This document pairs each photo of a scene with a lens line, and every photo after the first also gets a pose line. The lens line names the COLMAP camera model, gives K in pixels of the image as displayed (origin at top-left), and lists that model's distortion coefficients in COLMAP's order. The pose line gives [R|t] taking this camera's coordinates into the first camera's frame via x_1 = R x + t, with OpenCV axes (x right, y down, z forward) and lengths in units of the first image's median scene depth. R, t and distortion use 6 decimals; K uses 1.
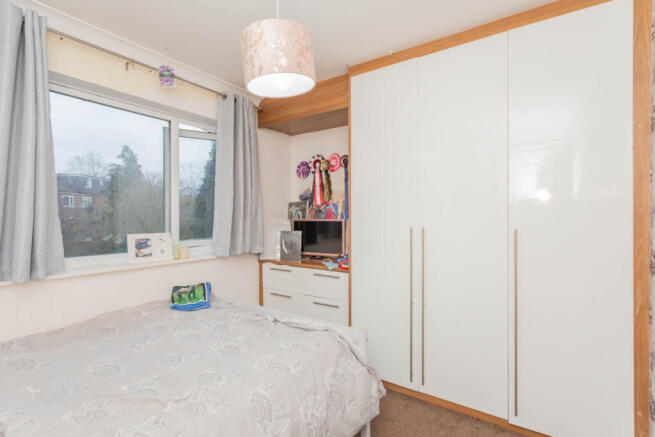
lens RADIAL K [[305.3, 0, 322.5], [0, 305.3, 215.9], [0, 0, 1]] dist [-0.002529, -0.000195]
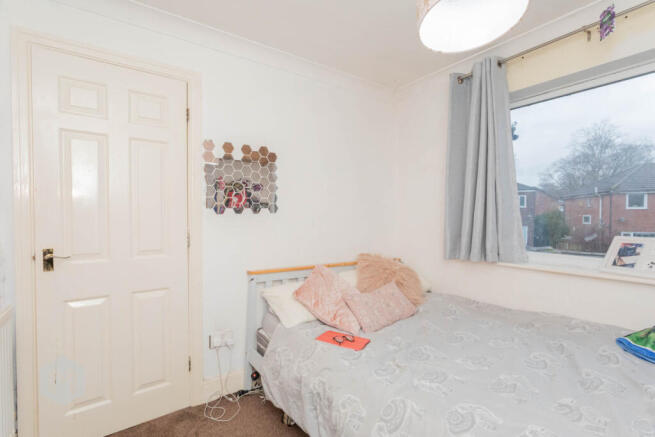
lens RADIAL K [[319.1, 0, 335.4], [0, 319.1, 218.5], [0, 0, 1]] dist [0.001920, 0.000329]
pose [[-0.328527, 0.012081, -0.944417, 0.436775], [0.002937, 0.999926, 0.011769, 0.002652], [0.944490, 0.001093, -0.328539, 0.633126]]
